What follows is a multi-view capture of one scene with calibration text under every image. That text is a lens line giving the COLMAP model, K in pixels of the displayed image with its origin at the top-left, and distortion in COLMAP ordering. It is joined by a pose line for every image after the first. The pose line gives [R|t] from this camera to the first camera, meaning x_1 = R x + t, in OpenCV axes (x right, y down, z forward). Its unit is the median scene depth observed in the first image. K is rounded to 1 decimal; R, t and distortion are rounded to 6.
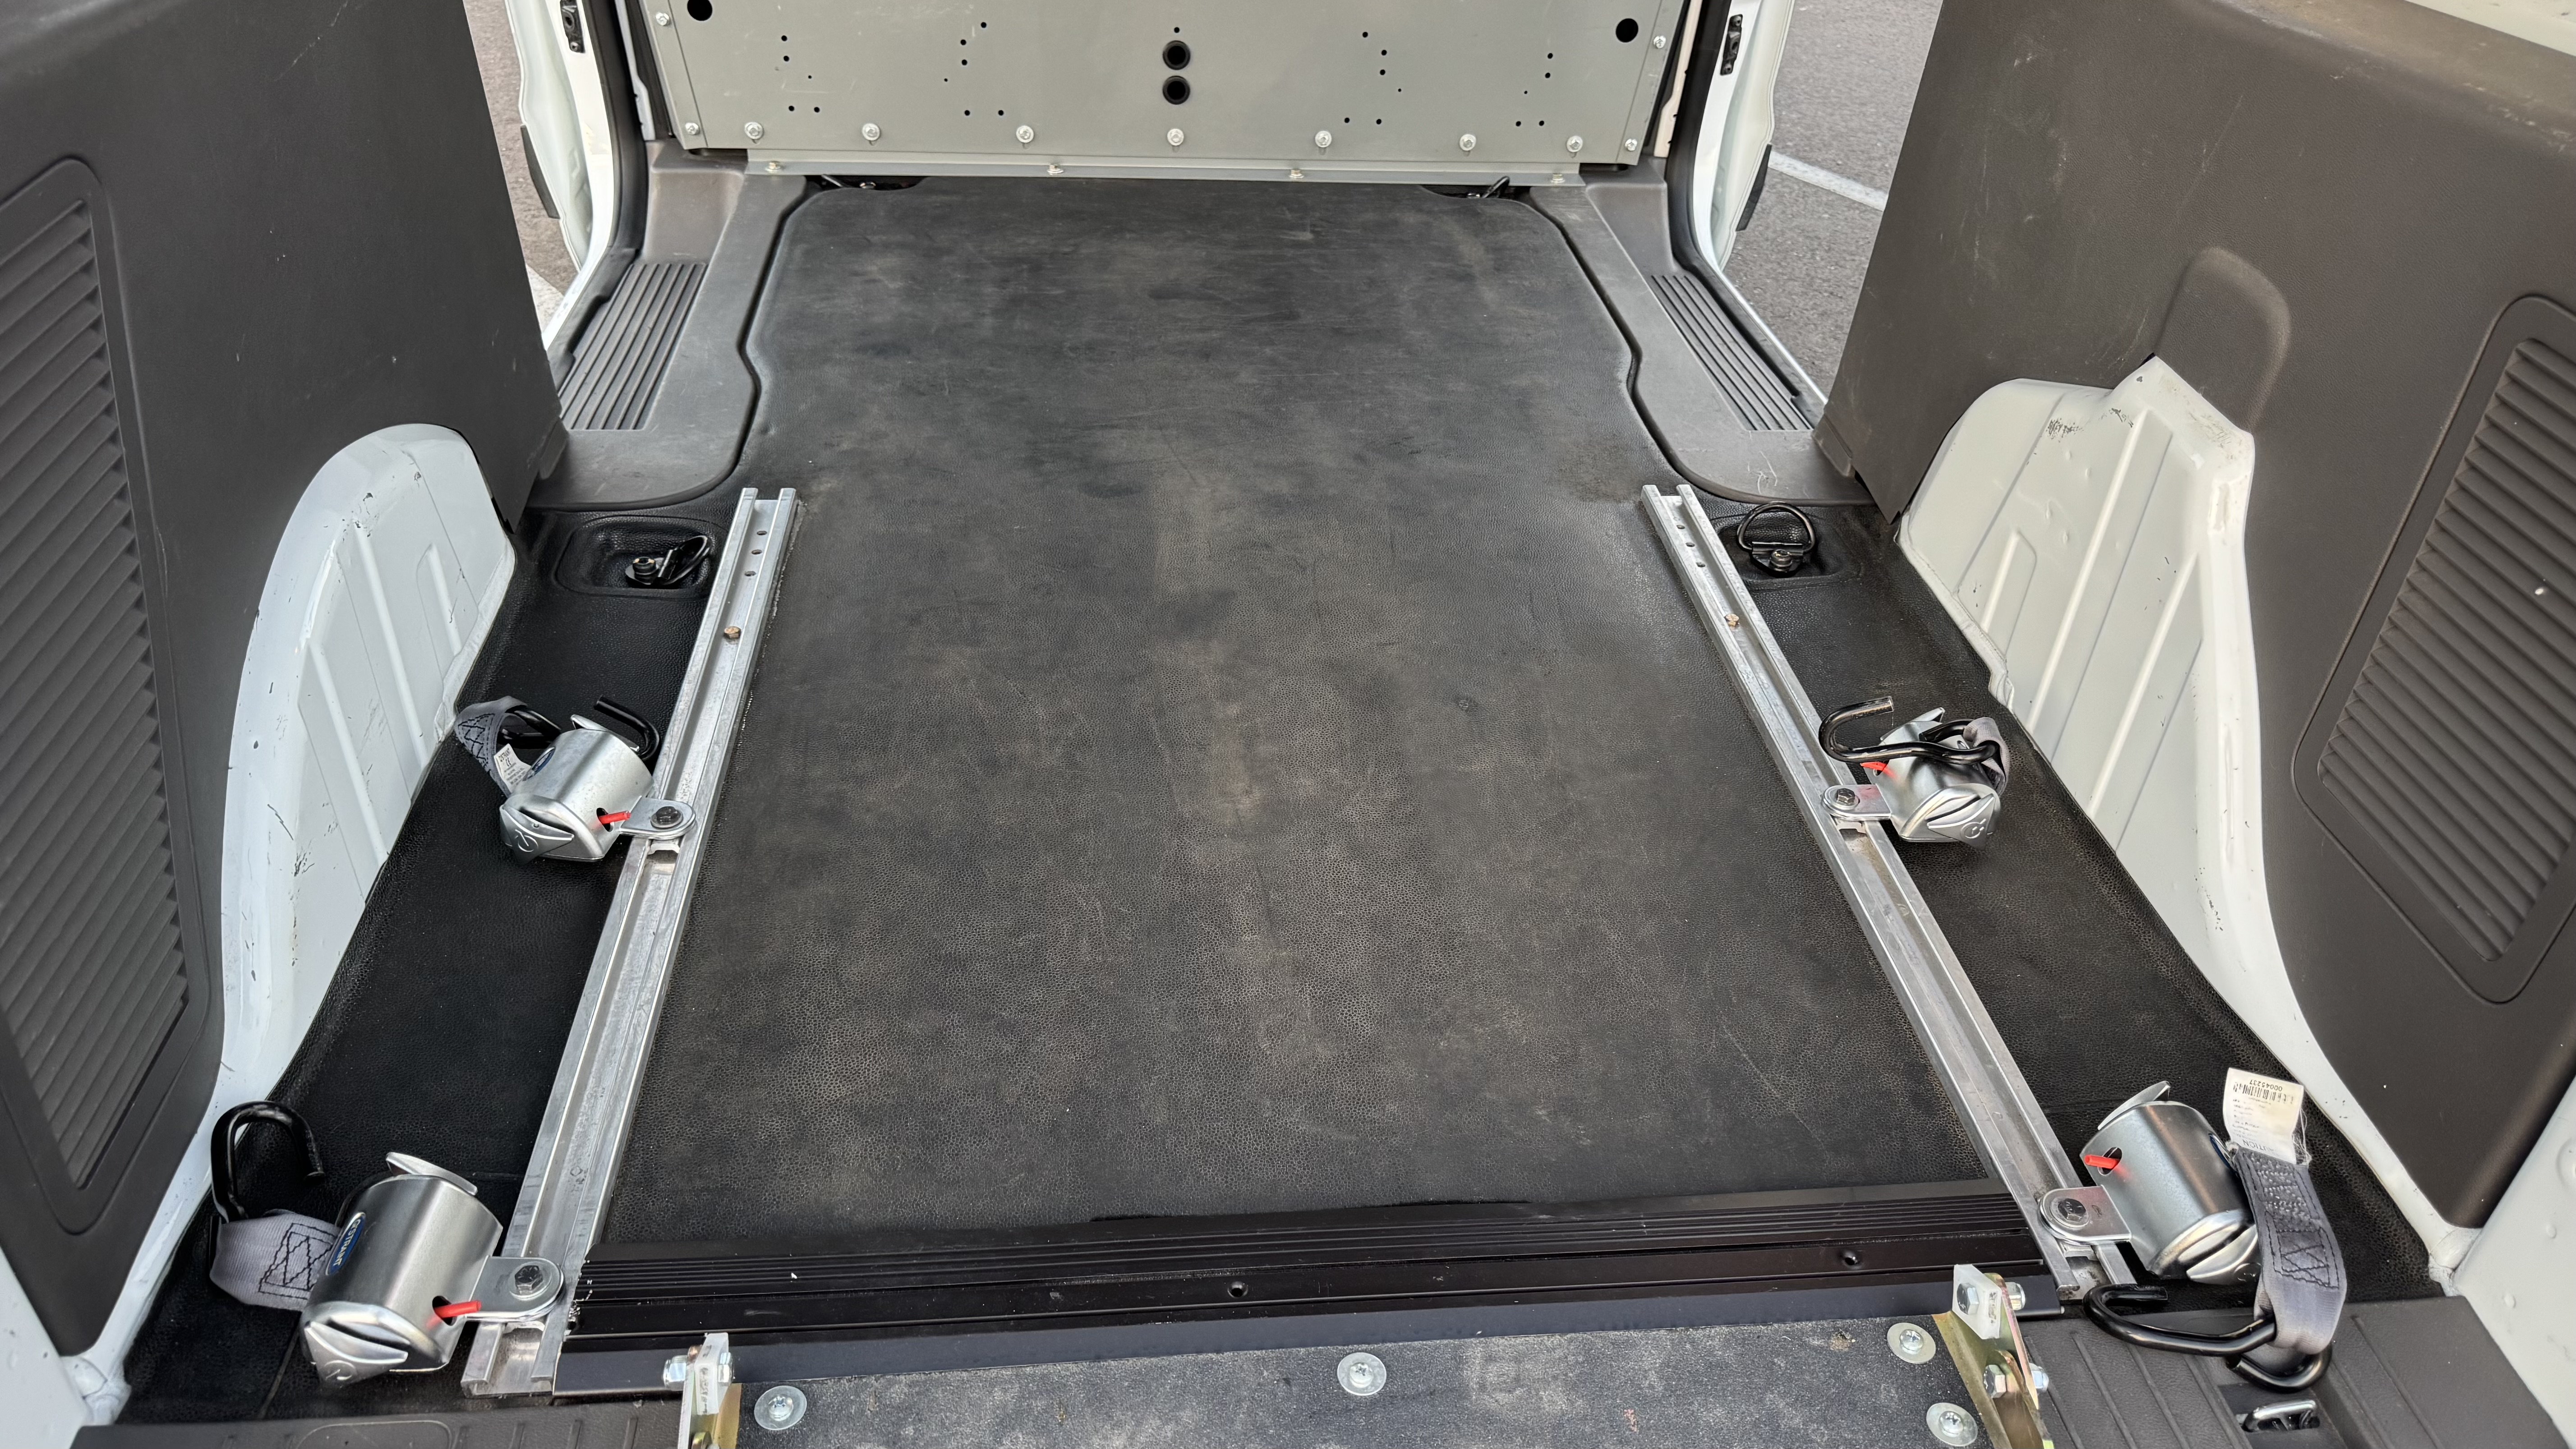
lens RADIAL K [[1804.3, 0, 1286.7], [0, 1804.3, 716.1], [0, 0, 1]] dist [0.062641, -0.091917]
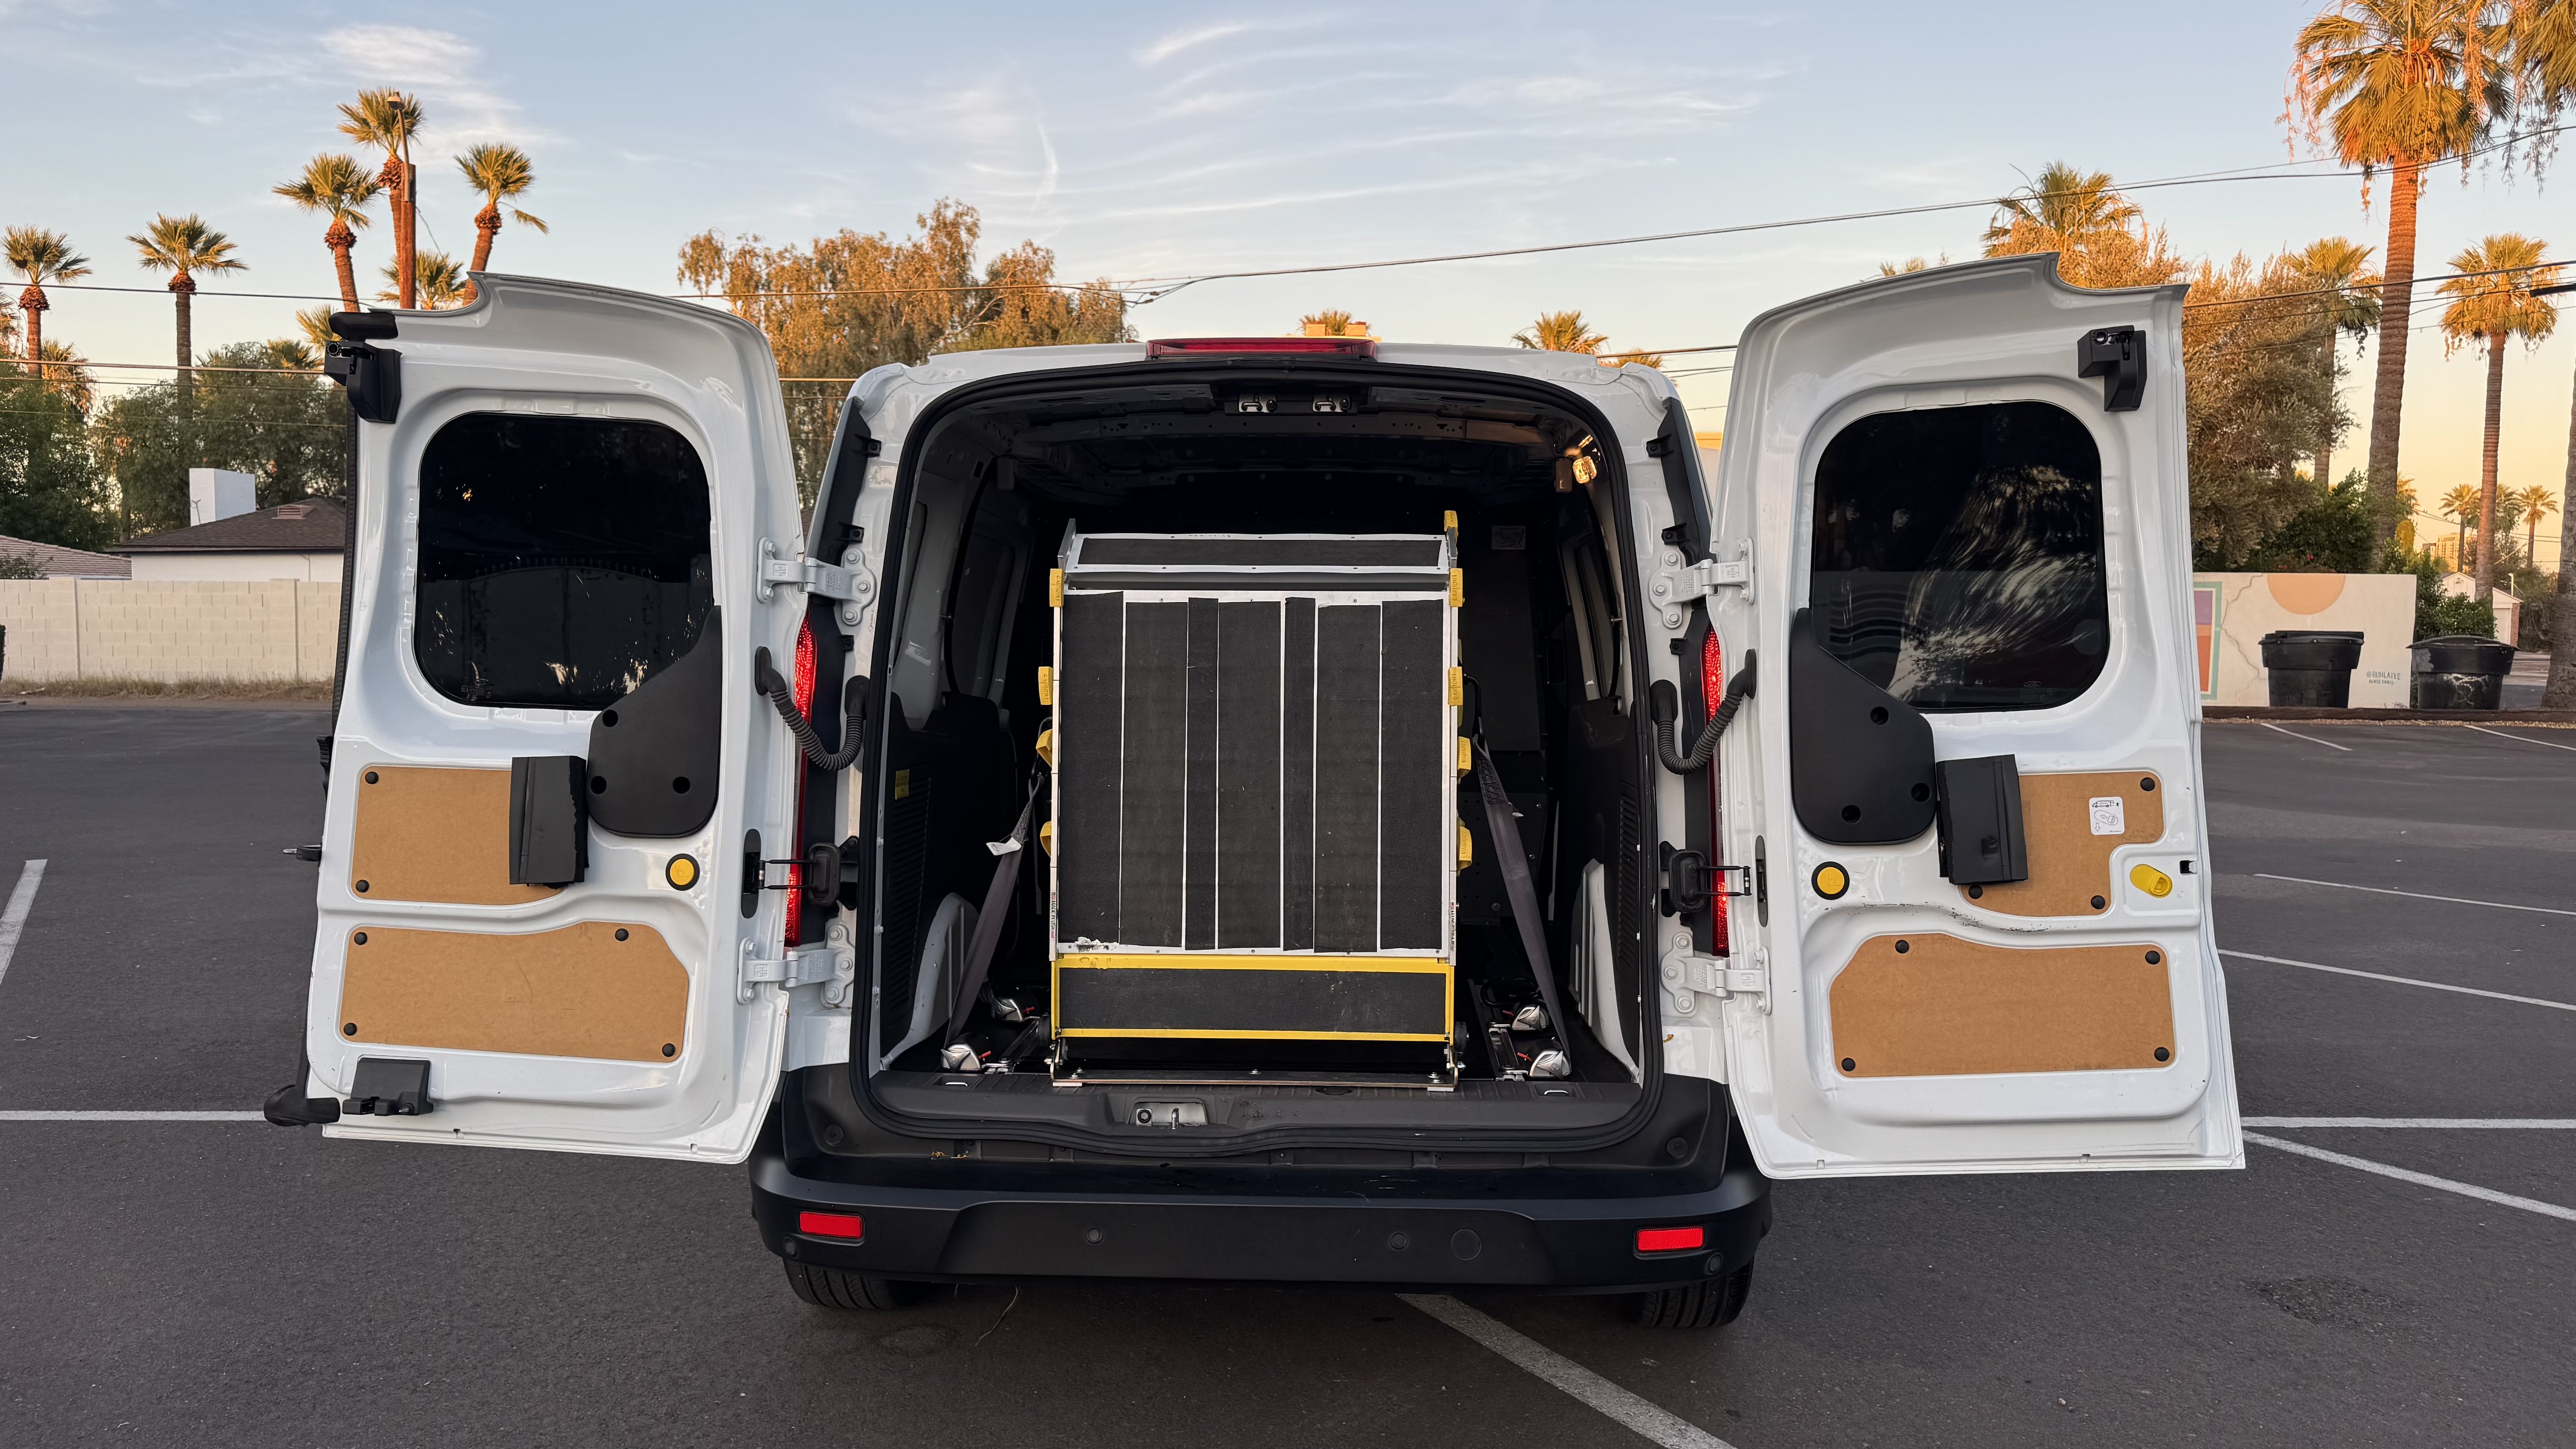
lens RADIAL K [[1804.3, 0, 1302.7], [0, 1804.3, 731.4], [0, 0, 1]] dist [0.062641, -0.091917]
pose [[0.990809, -0.039523, -0.129363, 0.429041], [-0.039221, 0.831335, -0.554385, 1.241434], [0.129455, 0.554364, 0.822145, -1.482889]]
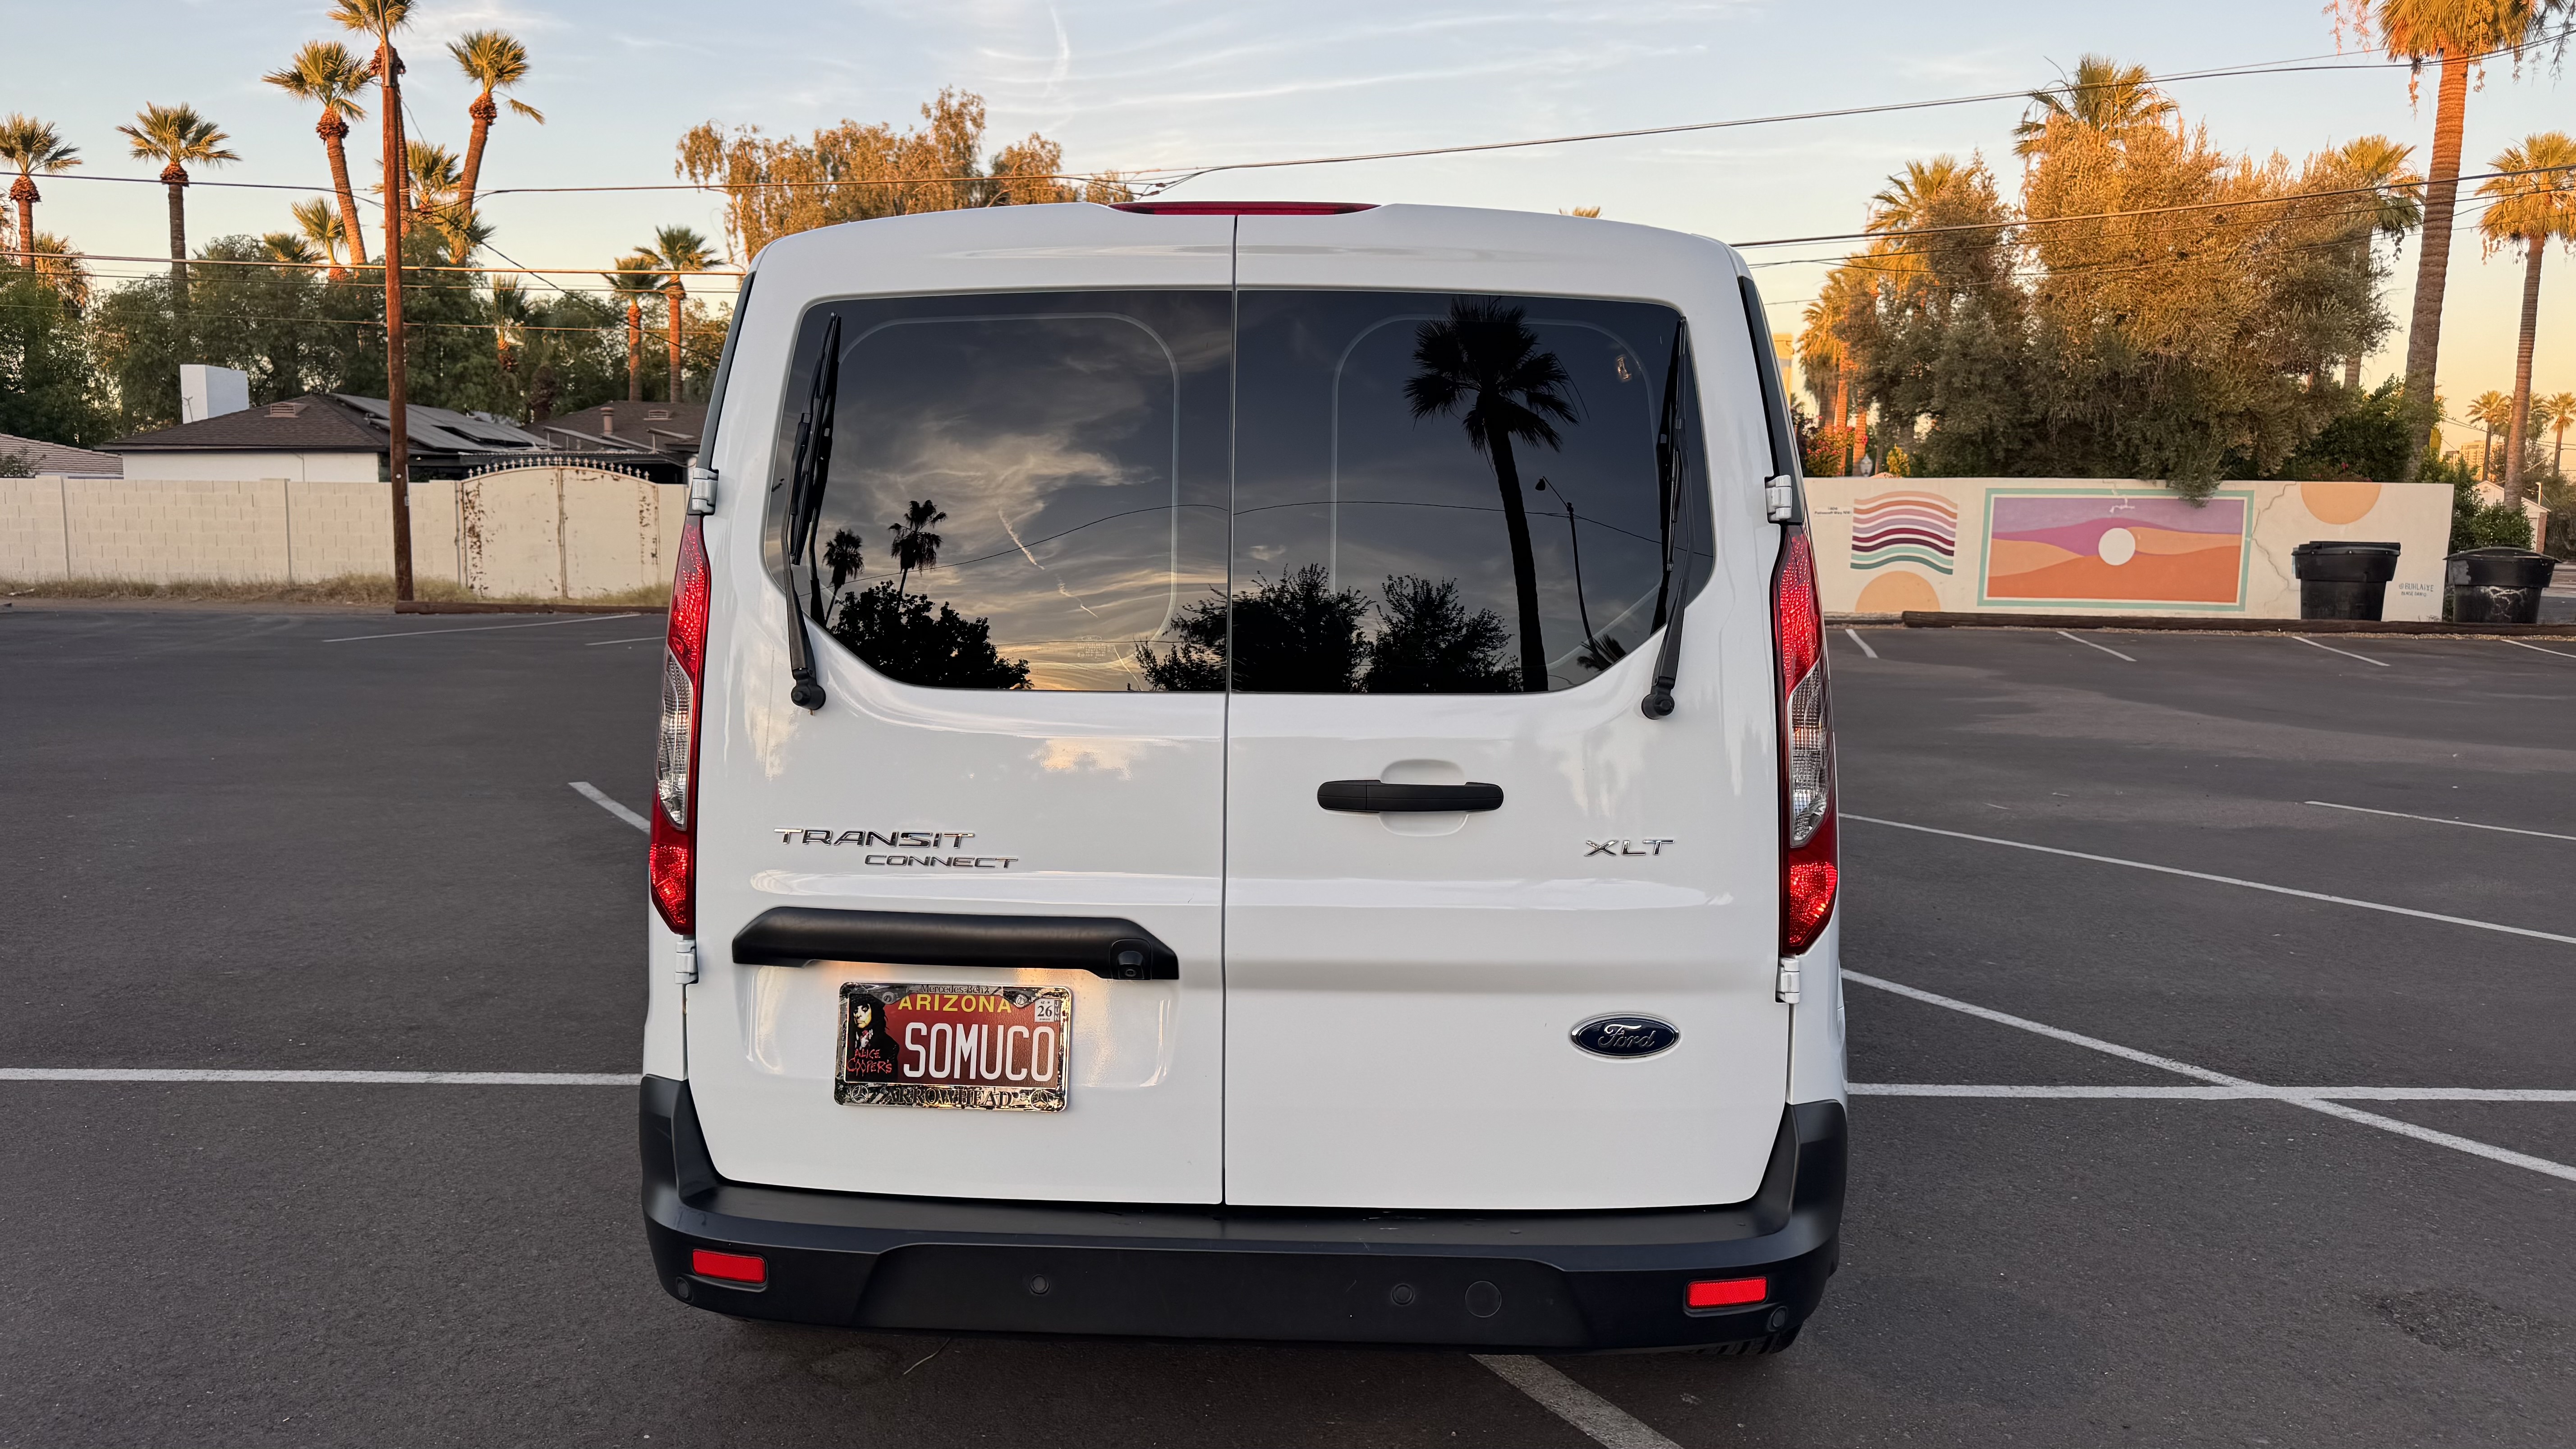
lens RADIAL K [[1804.3, 0, 1306.1], [0, 1804.3, 732.4], [0, 0, 1]] dist [0.062641, -0.091917]
pose [[0.990431, -0.027580, -0.135224, 0.401909], [-0.045603, 0.859384, -0.509293, 0.974119], [0.130256, 0.510587, 0.849903, -1.174757]]
